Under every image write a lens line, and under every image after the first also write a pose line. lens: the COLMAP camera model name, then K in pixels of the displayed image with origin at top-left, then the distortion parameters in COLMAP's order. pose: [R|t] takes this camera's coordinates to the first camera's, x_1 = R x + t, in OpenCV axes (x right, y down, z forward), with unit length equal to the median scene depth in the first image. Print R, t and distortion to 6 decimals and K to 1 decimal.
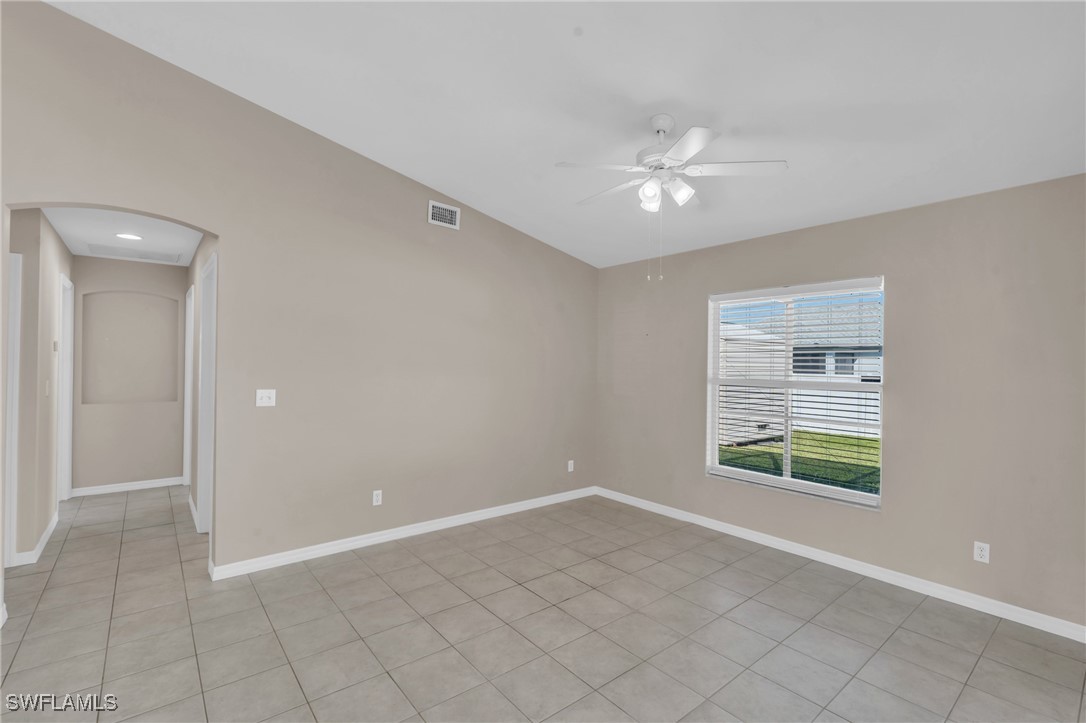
lens RADIAL K [[488.5, 0, 541.6], [0, 488.5, 358.9], [0, 0, 1]] dist [-0.006521, 0.002564]
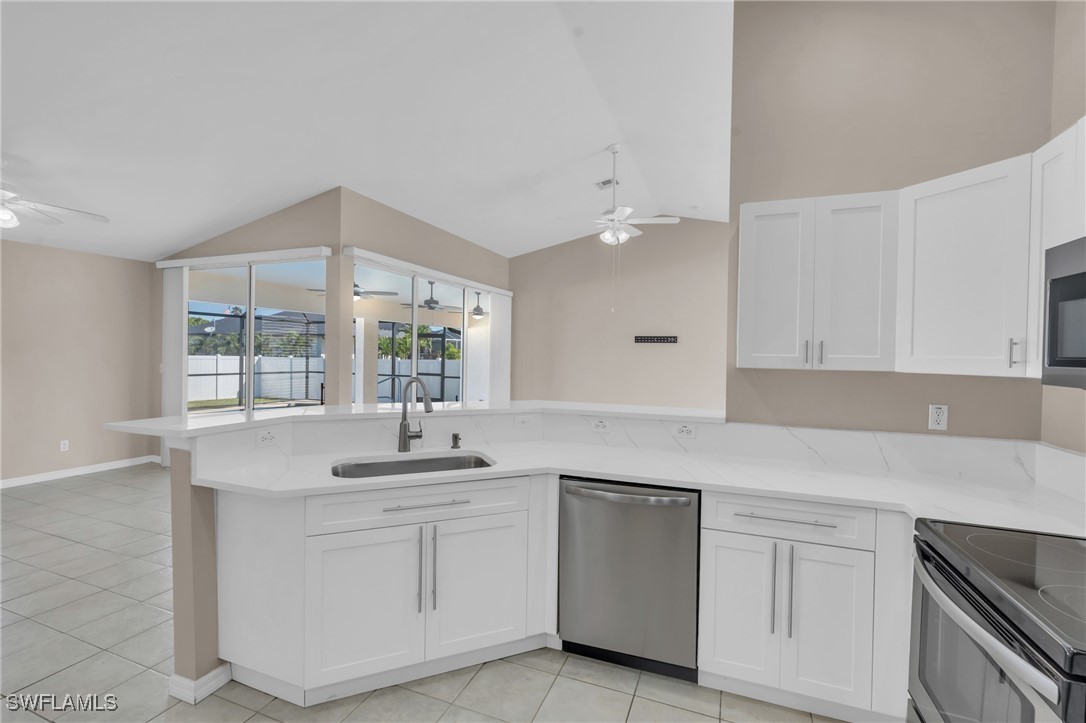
lens RADIAL K [[488.5, 0, 539.2], [0, 488.5, 360.9], [0, 0, 1]] dist [-0.006521, 0.002564]
pose [[-0.484201, -0.035942, 0.874218, -1.207714], [-0.029578, 0.999257, 0.024700, -0.015138], [-0.874457, -0.013897, -0.484904, 0.256377]]
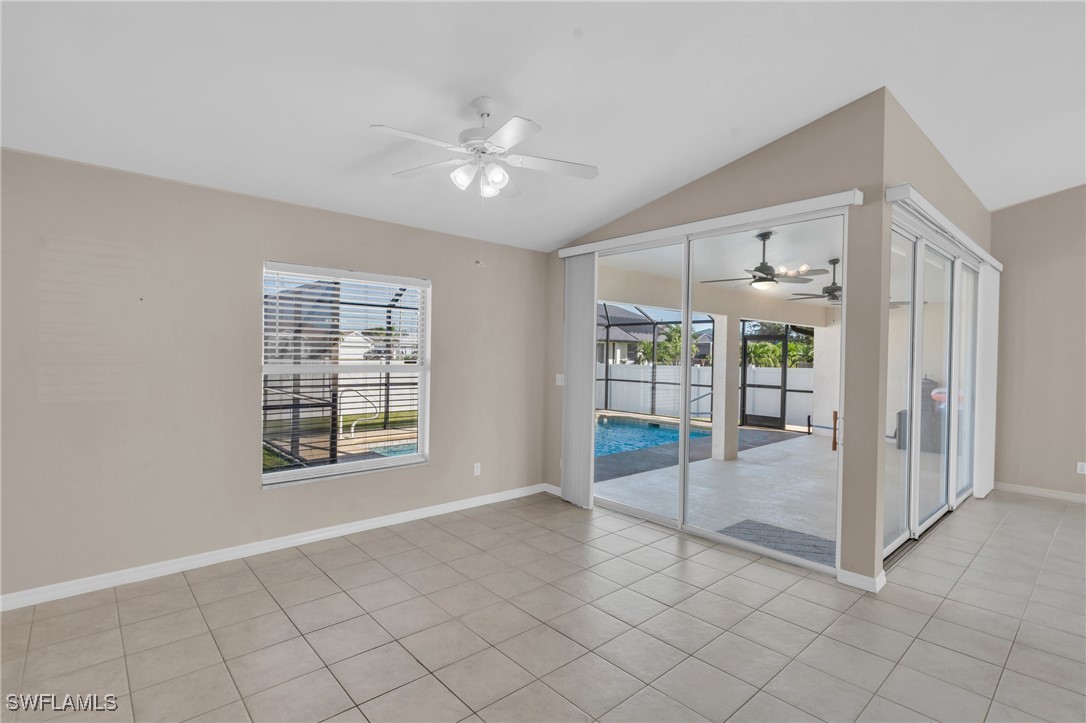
lens RADIAL K [[521.1, 0, 543.5], [0, 521.1, 360.4], [0, 0, 1]] dist [-0.002229, -0.000383]
pose [[-0.053347, -0.026746, 0.998218, -0.604623], [-0.023631, 0.999395, 0.025514, -0.000987], [-0.998296, -0.022228, -0.053947, 0.688929]]
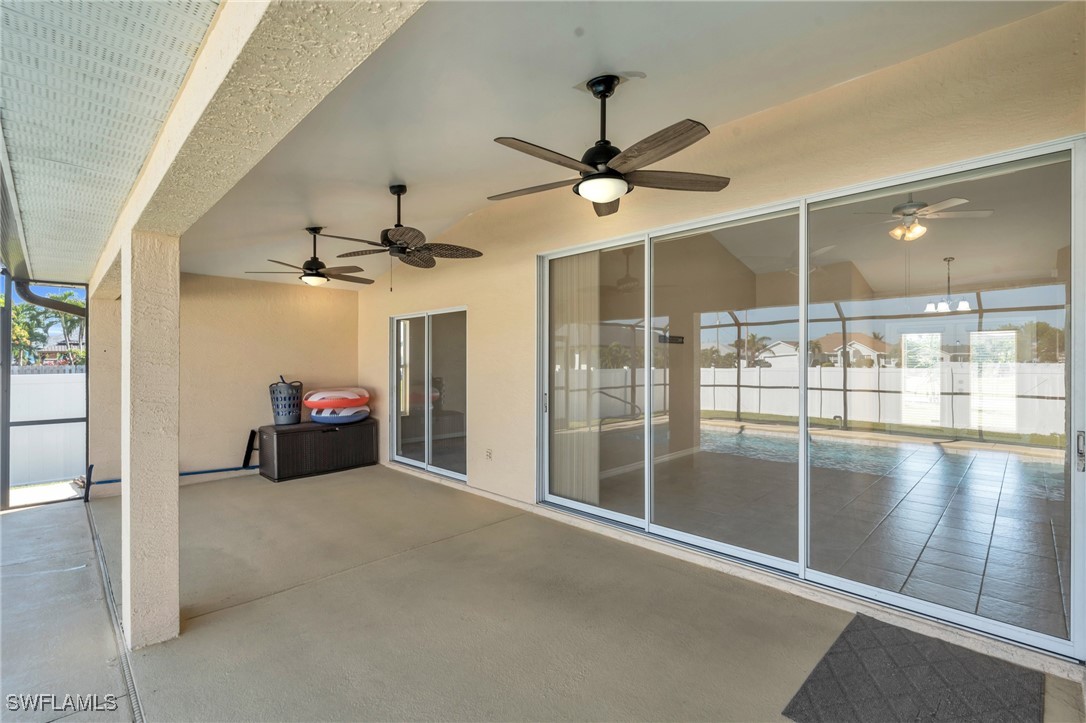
lens RADIAL K [[490.4, 0, 536.5], [0, 490.4, 369.5], [0, 0, 1]] dist [-0.005475, -0.001368]
pose [[-0.993371, -0.012289, -0.114296, 1.075889], [-0.014140, 0.999782, 0.015395, 0.022932], [0.114082, 0.016909, -0.993327, 0.601191]]
